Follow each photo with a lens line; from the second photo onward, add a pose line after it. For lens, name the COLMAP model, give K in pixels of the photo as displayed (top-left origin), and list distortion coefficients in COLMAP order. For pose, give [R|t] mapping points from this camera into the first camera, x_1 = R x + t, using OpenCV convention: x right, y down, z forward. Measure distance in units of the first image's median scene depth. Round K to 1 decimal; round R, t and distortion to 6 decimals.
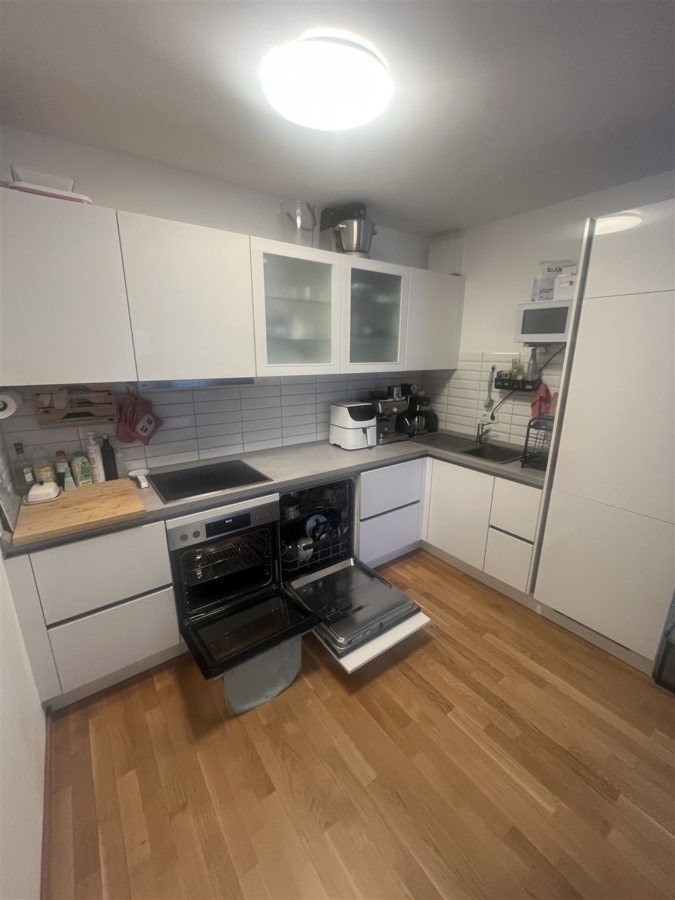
lens RADIAL K [[366.2, 0, 338.7], [0, 366.2, 450.9], [0, 0, 1]] dist [-0.005094, 0.000427]
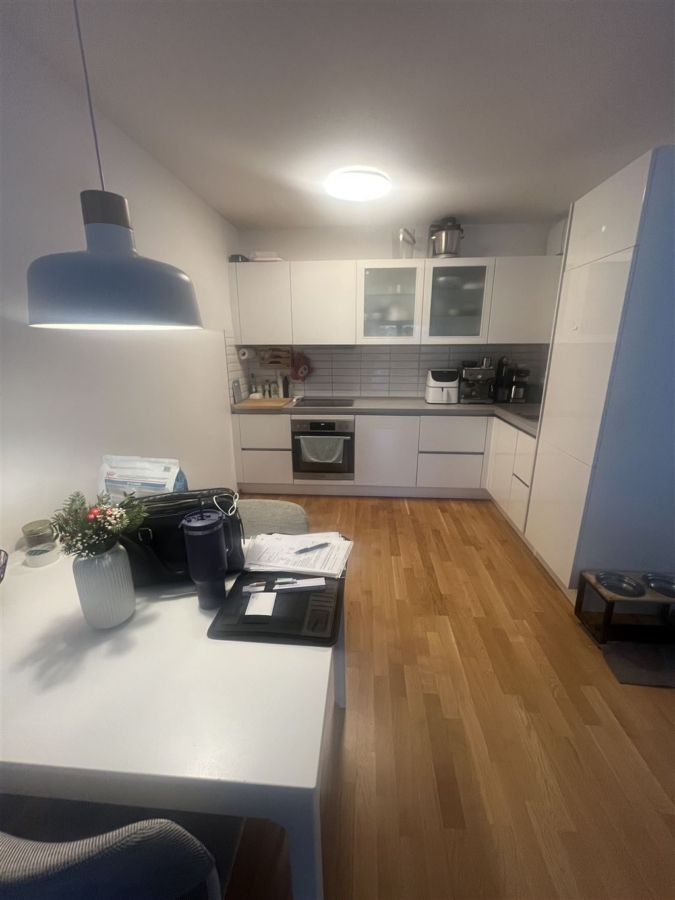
lens RADIAL K [[366.2, 0, 335.7], [0, 366.2, 450.3], [0, 0, 1]] dist [-0.005094, 0.000427]
pose [[0.754229, 0.171672, -0.633772, 0.778837], [-0.163966, 0.983880, 0.071376, 0.154342], [0.635809, 0.050083, 0.770220, -0.288465]]
